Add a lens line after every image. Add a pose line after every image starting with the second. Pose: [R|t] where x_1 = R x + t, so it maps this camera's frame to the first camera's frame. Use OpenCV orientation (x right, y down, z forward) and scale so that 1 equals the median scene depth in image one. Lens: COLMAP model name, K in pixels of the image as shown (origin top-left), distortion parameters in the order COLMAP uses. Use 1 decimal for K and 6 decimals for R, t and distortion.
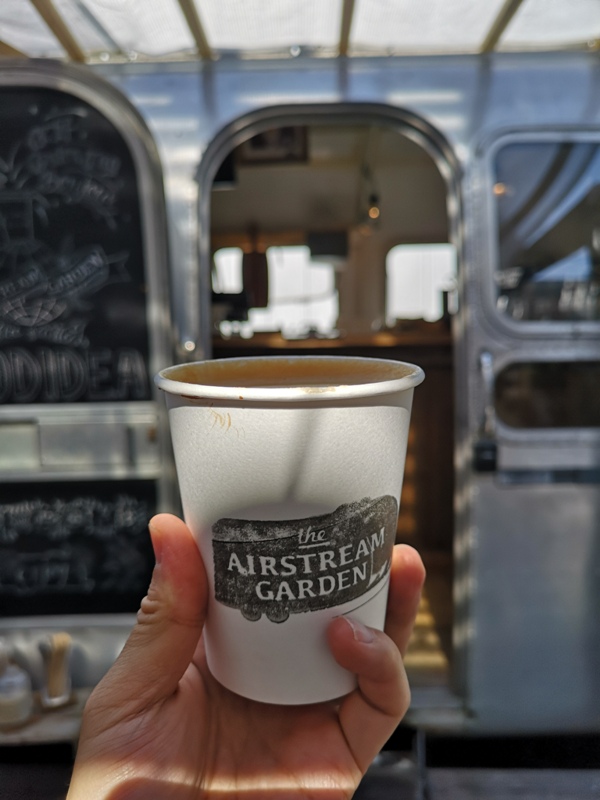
lens RADIAL K [[631.5, 0, 300.0], [0, 631.5, 400.0], [0, 0, 1]] dist [-0.007891, -0.003426]
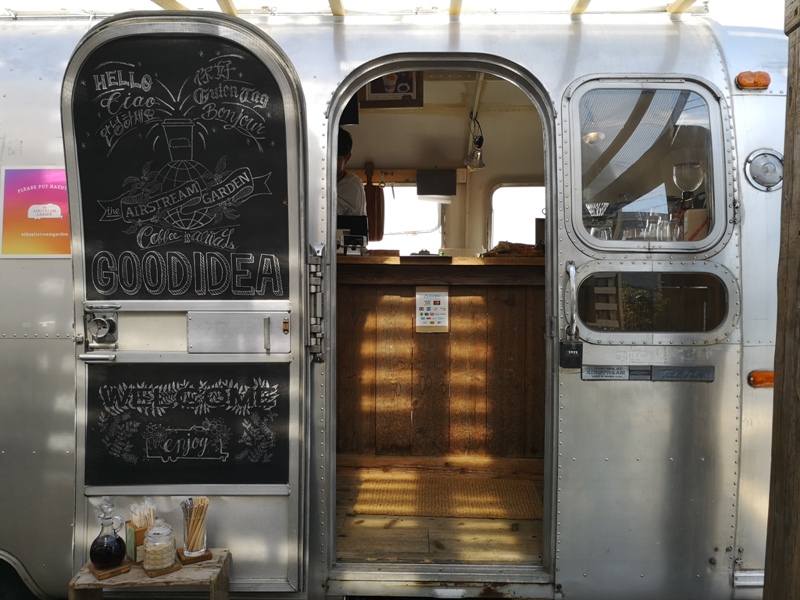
lens RADIAL K [[612.2, 0, 400.0], [0, 612.2, 300.0], [0, 0, 1]] dist [0.004523, 0.000758]
pose [[0.999671, 0.023740, -0.009711, -0.010455], [-0.024287, 0.997854, -0.060808, 0.066444], [0.008246, 0.061024, 0.998102, -0.130147]]
